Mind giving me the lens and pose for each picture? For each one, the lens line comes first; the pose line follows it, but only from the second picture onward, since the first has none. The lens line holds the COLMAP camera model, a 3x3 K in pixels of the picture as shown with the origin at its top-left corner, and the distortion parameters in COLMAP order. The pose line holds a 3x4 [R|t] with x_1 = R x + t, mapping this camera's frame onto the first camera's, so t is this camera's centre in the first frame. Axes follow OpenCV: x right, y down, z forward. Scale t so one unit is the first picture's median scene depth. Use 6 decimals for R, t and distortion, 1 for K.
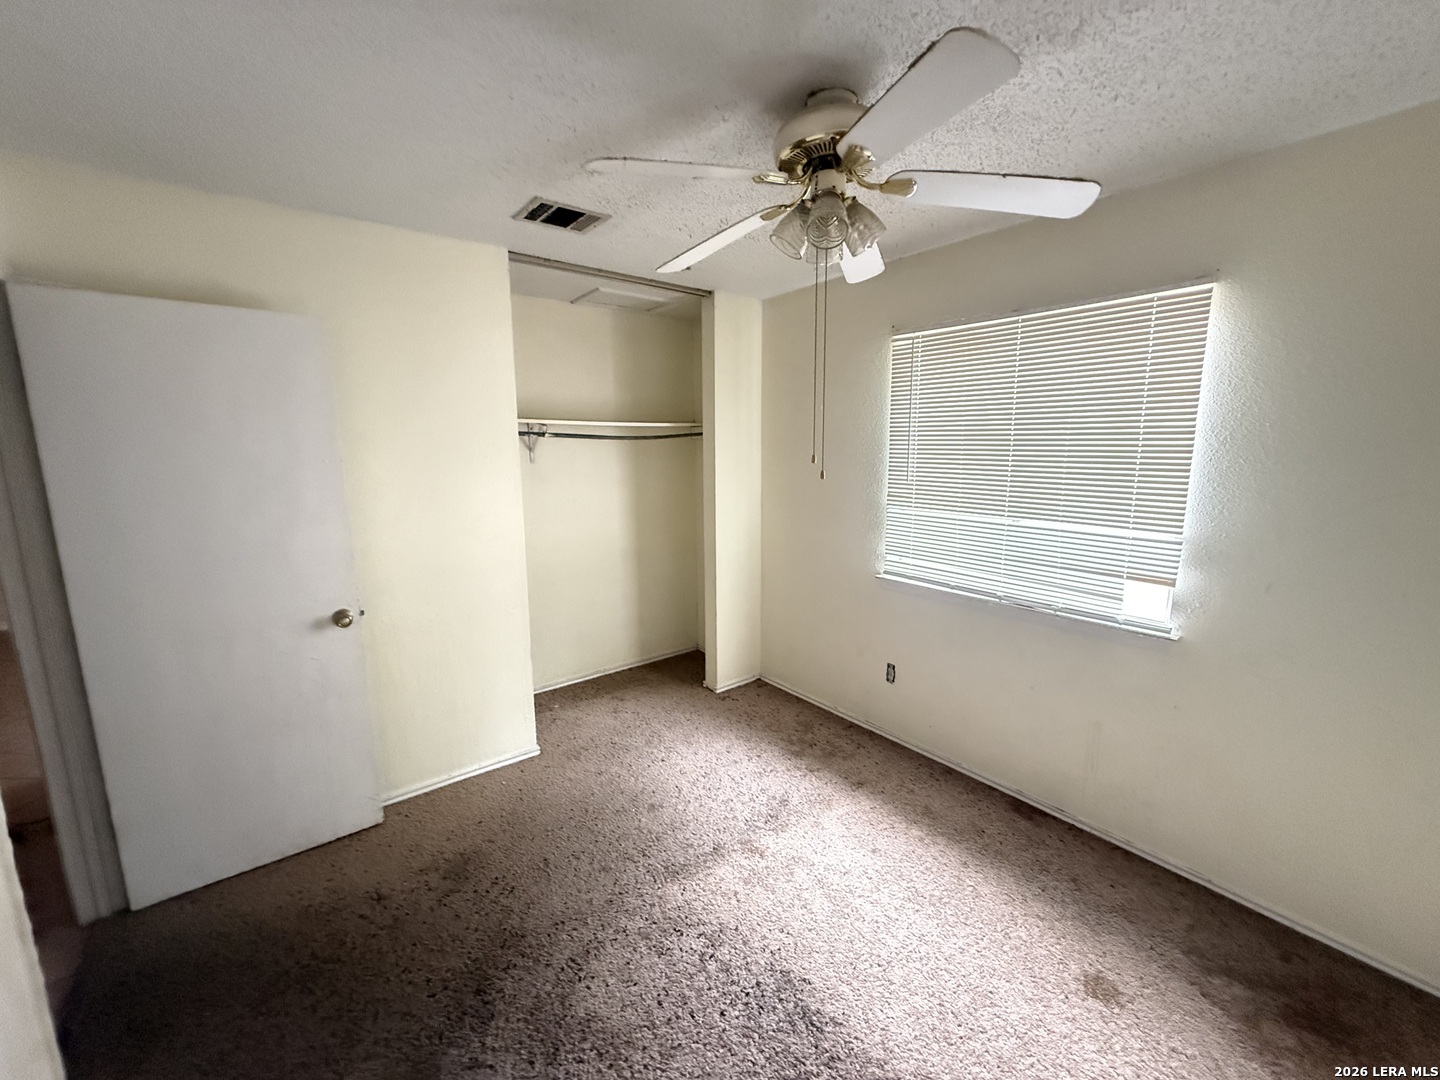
lens RADIAL K [[573.8, 0, 714.8], [0, 573.8, 539.4], [0, 0, 1]] dist [-0.000924, -0.000137]
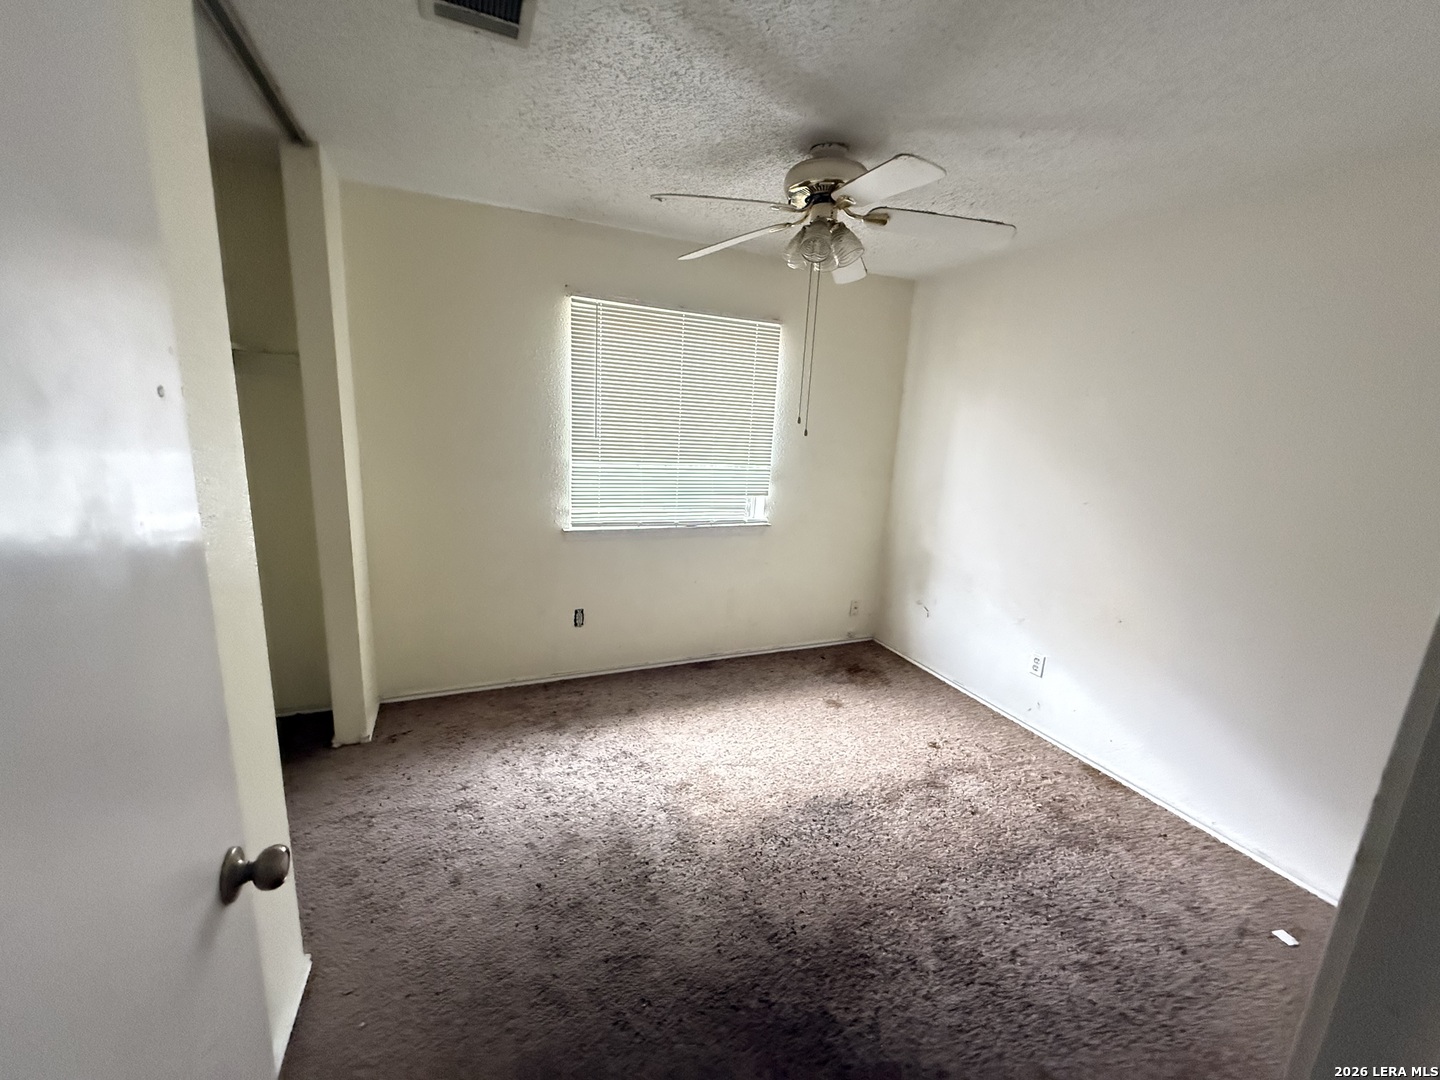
lens RADIAL K [[573.8, 0, 714.0], [0, 573.8, 540.2], [0, 0, 1]] dist [-0.000924, -0.000137]
pose [[0.249837, -0.182637, 0.950908, -0.795302], [0.105992, 0.981307, 0.160628, -0.070781], [-0.962469, 0.060657, 0.264525, 0.587320]]
